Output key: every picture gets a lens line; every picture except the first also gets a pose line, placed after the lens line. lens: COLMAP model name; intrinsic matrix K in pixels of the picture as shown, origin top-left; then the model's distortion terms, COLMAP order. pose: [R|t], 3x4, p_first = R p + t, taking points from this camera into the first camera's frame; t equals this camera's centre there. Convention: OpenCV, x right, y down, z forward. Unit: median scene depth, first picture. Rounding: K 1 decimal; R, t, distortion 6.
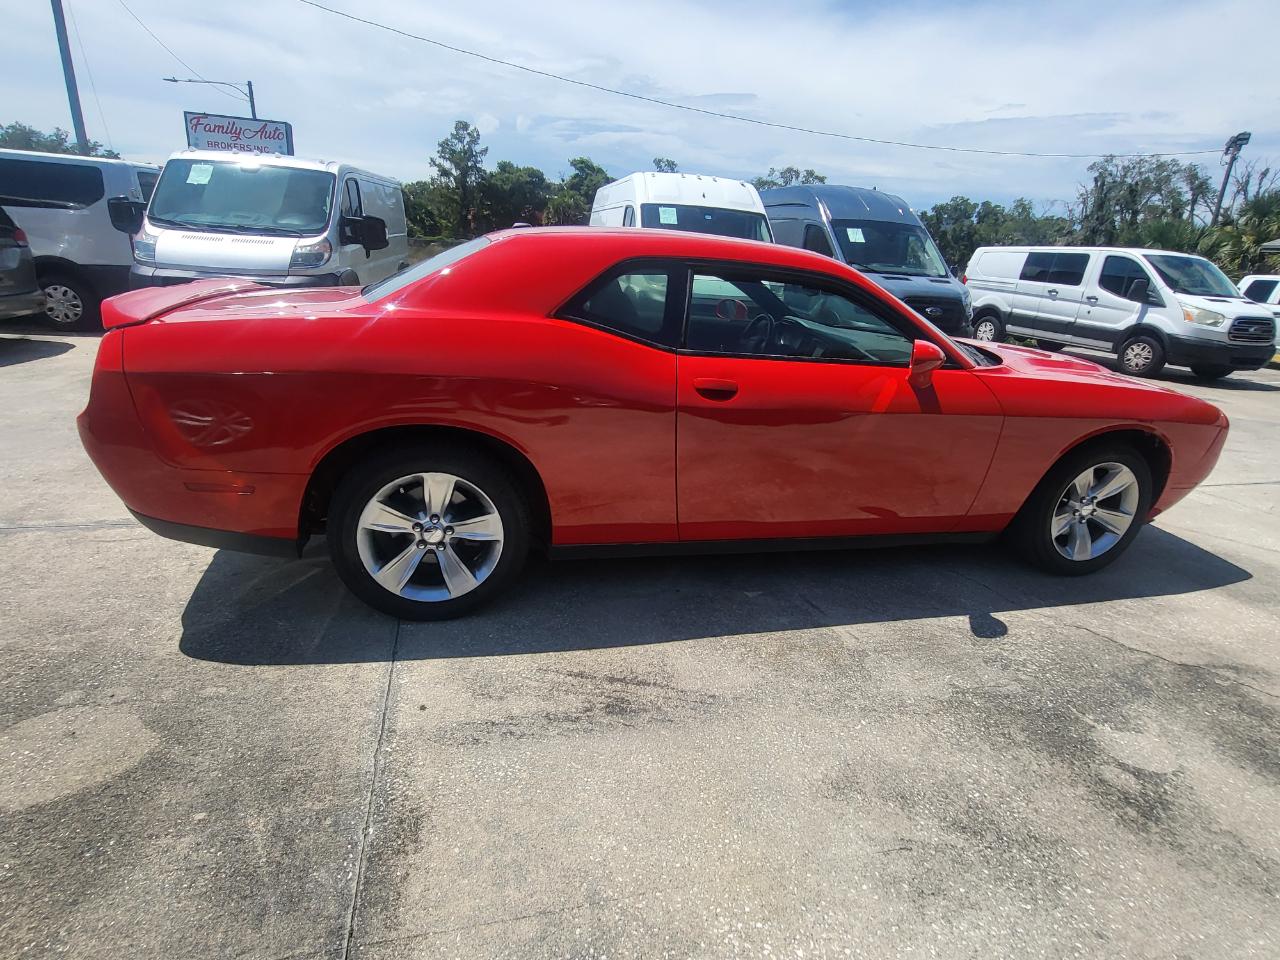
lens RADIAL K [[645.4, 0, 639.9], [0, 645.4, 482.1], [0, 0, 1]] dist [0.004093, -0.003531]
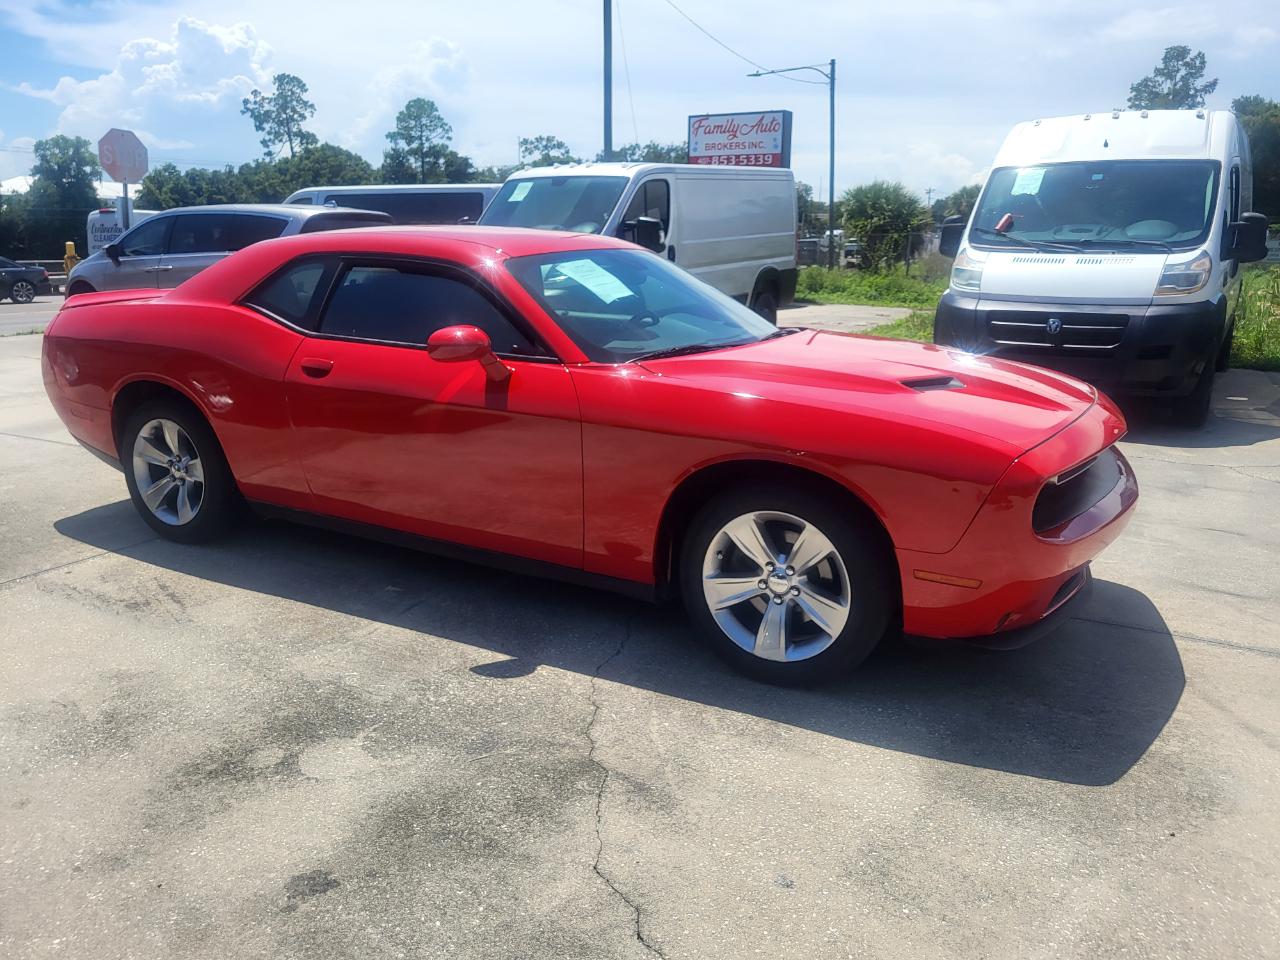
lens RADIAL K [[974.1, 0, 638.8], [0, 974.1, 468.0], [0, 0, 1]] dist [0.049948, -0.038422]
pose [[0.725923, 0.100969, -0.680324, 1.290898], [-0.186701, 0.980952, -0.053628, 0.006456], [0.661950, 0.165946, 0.730947, 0.138441]]
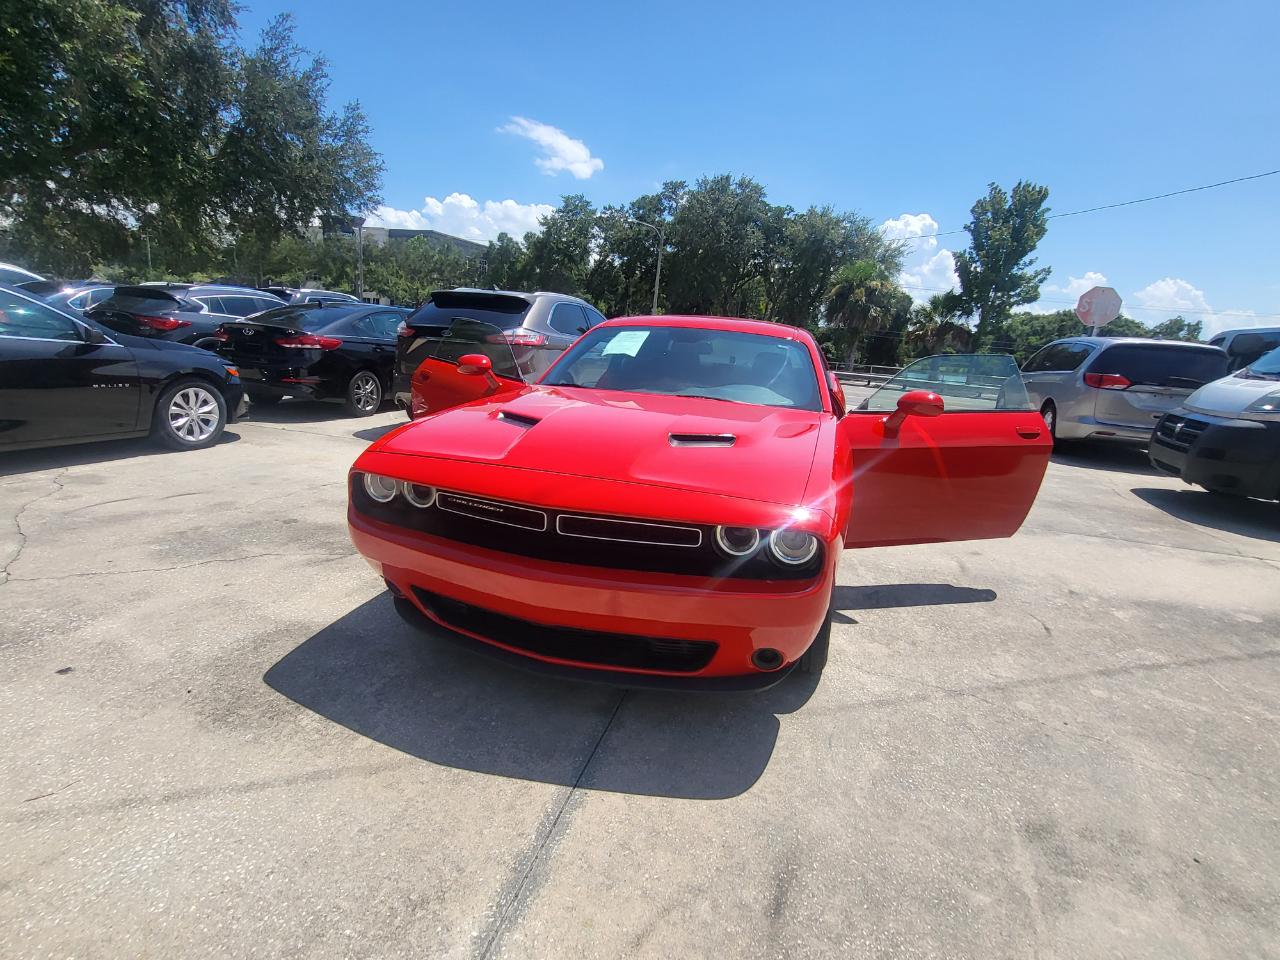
lens RADIAL K [[645.4, 0, 641.7], [0, 645.4, 496.5], [0, 0, 1]] dist [0.004093, -0.003531]
pose [[-0.498124, 0.116178, -0.859288, 1.443809], [-0.378056, 0.862735, 0.335801, -0.464674], [0.780350, 0.492129, -0.385827, 1.634495]]
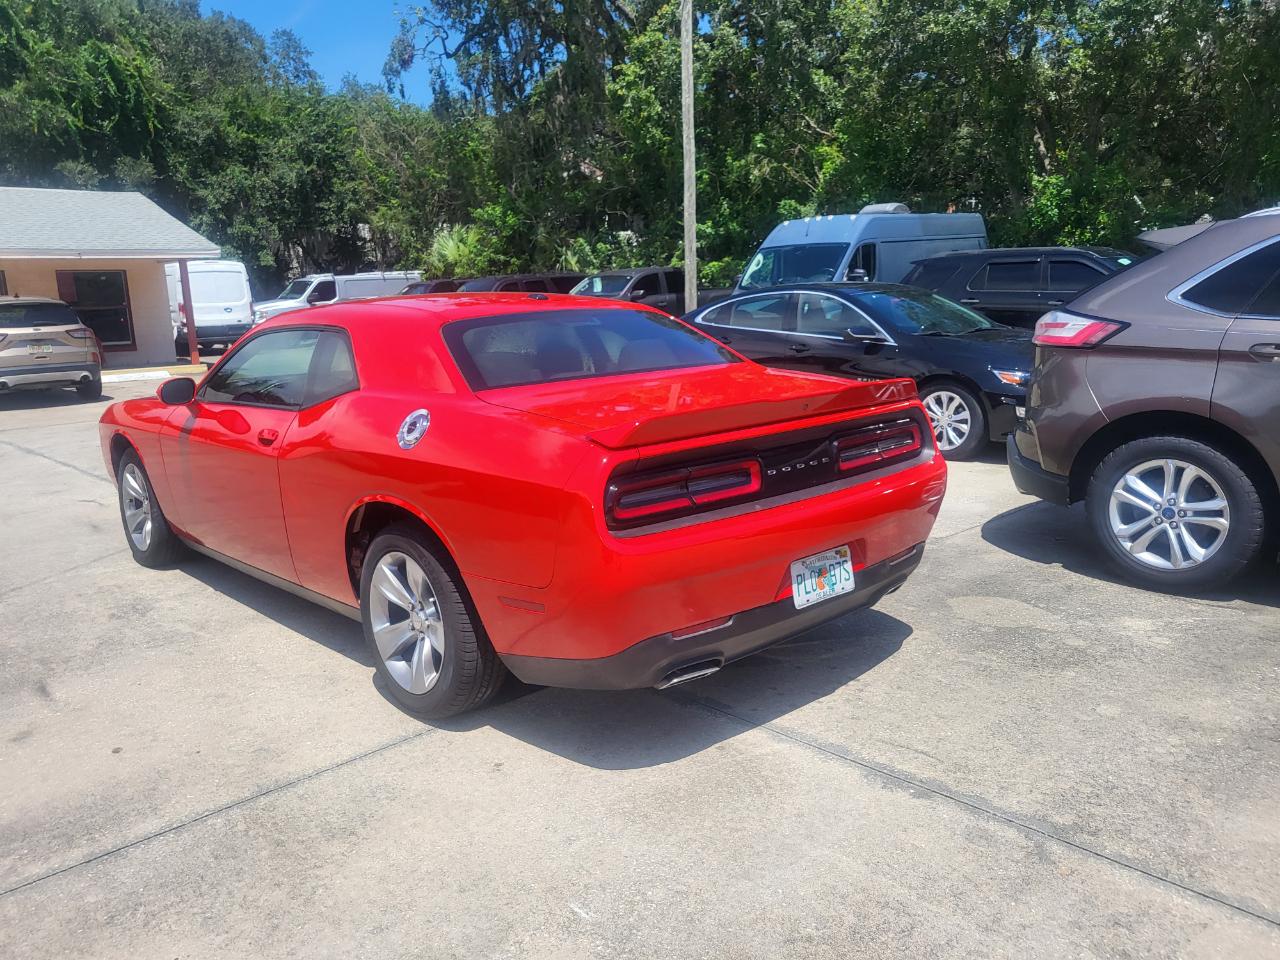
lens RADIAL K [[974.1, 0, 624.8], [0, 974.1, 489.3], [0, 0, 1]] dist [0.049948, -0.038422]
pose [[-0.471939, -0.223781, 0.852758, -1.423904], [0.291882, 0.873044, 0.390640, -0.632444], [-0.831912, 0.433263, -0.346705, 1.422758]]
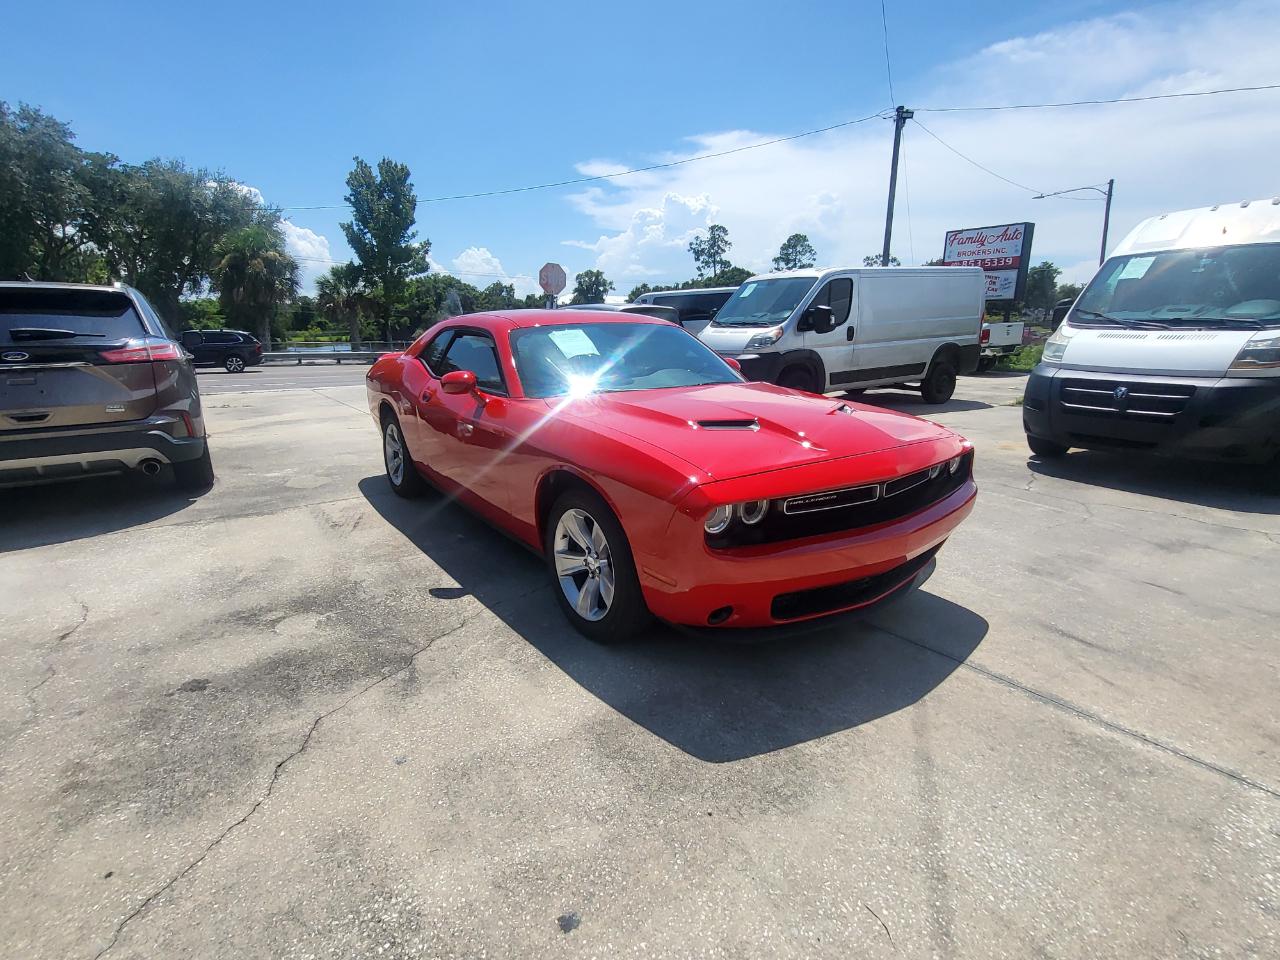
lens RADIAL K [[645.4, 0, 641.5], [0, 645.4, 484.2], [0, 0, 1]] dist [0.004093, -0.003531]
pose [[0.360987, 0.161537, -0.918474, 1.576779], [-0.281214, 0.957894, 0.057945, -0.141675], [0.889161, 0.237371, 0.391214, 0.685924]]
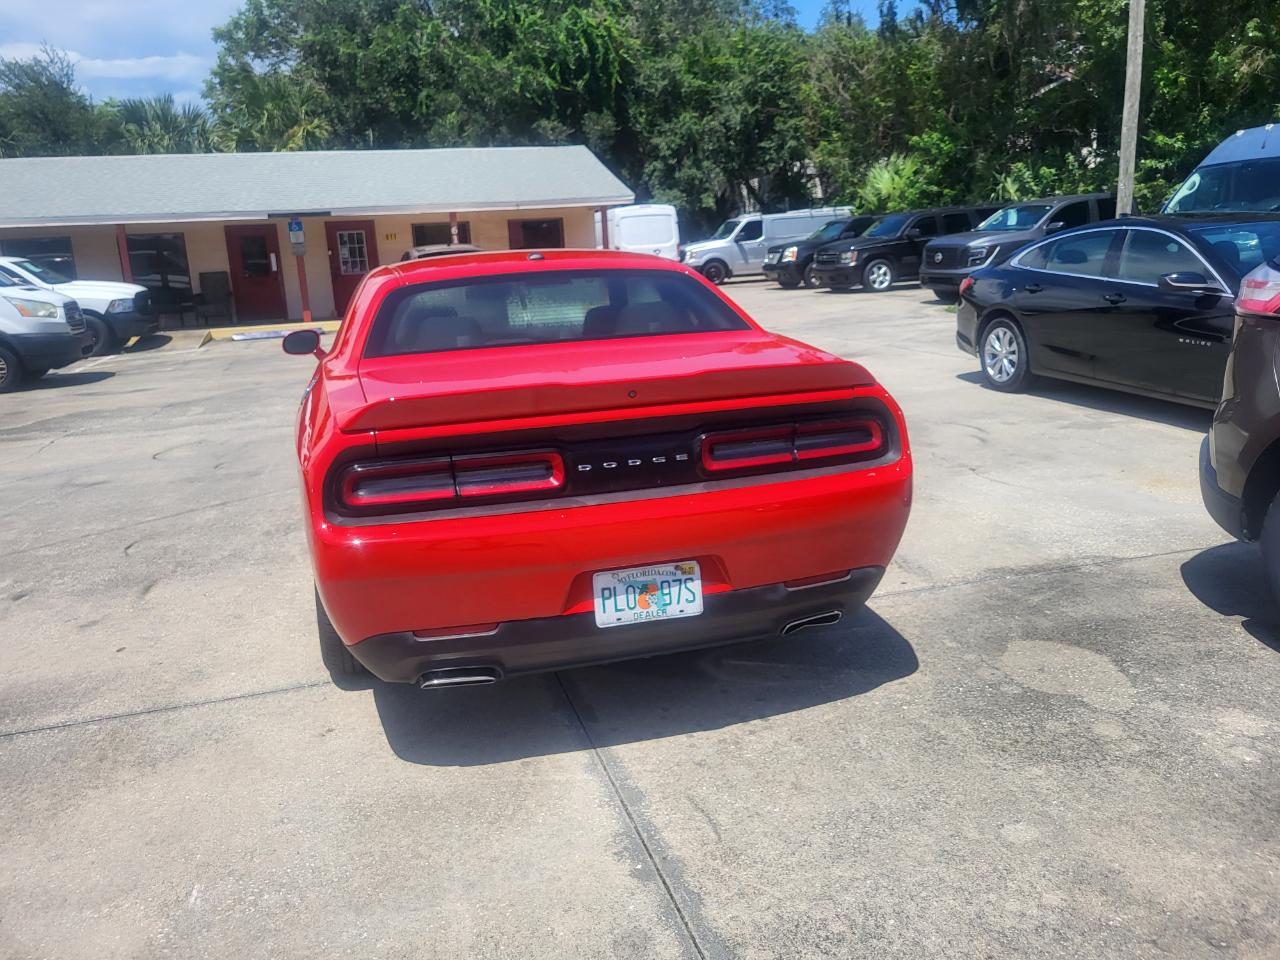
lens RADIAL K [[974.1, 0, 615.7], [0, 974.1, 477.1], [0, 0, 1]] dist [0.049948, -0.038422]
pose [[-0.009749, -0.291549, 0.956506, -1.473265], [0.376667, 0.885023, 0.273600, -0.429898], [-0.926298, 0.362951, 0.101189, 0.824025]]
